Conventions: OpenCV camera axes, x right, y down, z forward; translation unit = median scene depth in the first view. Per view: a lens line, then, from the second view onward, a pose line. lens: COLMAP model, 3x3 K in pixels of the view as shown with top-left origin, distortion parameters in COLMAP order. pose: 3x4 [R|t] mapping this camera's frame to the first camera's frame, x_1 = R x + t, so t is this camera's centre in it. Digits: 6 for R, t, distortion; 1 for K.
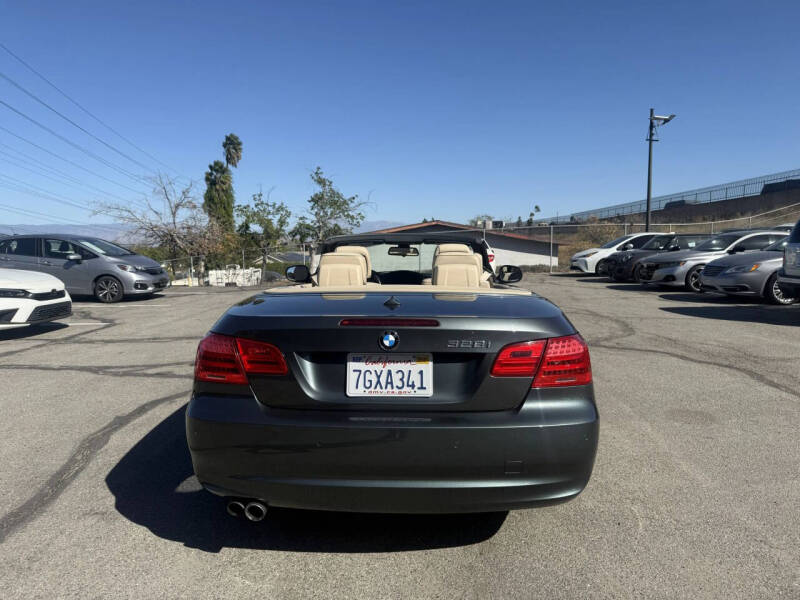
lens RADIAL K [[562.9, 0, 400.2], [0, 562.9, 302.0], [0, 0, 1]] dist [0.074639, -0.093617]
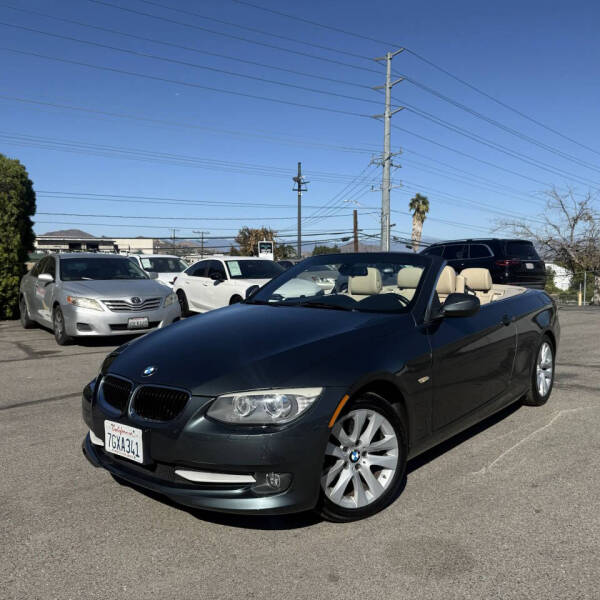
lens RADIAL K [[562.9, 0, 299.3], [0, 562.9, 301.3], [0, 0, 1]] dist [0.052429, 0.000000]
pose [[0.564788, 0.064499, -0.822712, 0.175108], [-0.083060, 0.996321, 0.021088, -0.013685], [0.821046, 0.056424, 0.568067, 0.095629]]
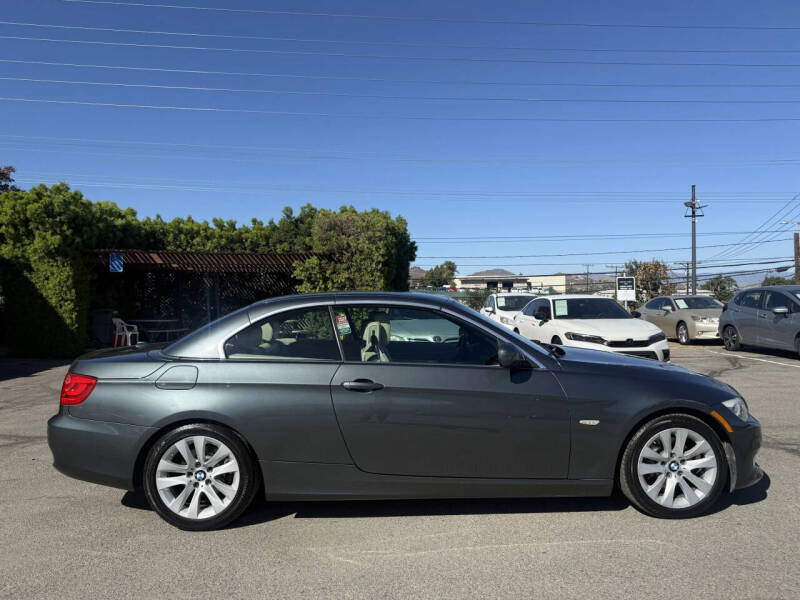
lens RADIAL K [[562.9, 0, 404.9], [0, 562.9, 294.5], [0, 0, 1]] dist [0.074639, -0.093617]
pose [[0.057014, -0.001859, -0.998372, 0.199883], [-0.087682, 0.996125, -0.006862, -0.024197], [0.994516, 0.087930, 0.056630, 0.176053]]
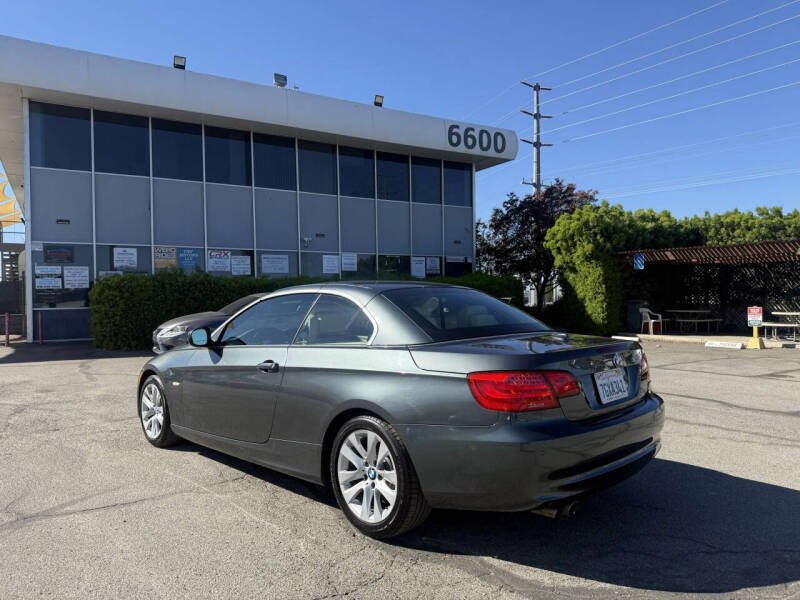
lens RADIAL K [[562.9, 0, 394.0], [0, 562.9, 307.0], [0, 0, 1]] dist [0.074639, -0.093617]
pose [[-0.851912, 0.026382, -0.523020, 0.223651], [-0.028078, 0.994992, 0.095925, -0.039287], [0.522931, 0.096405, -0.846906, 0.371982]]
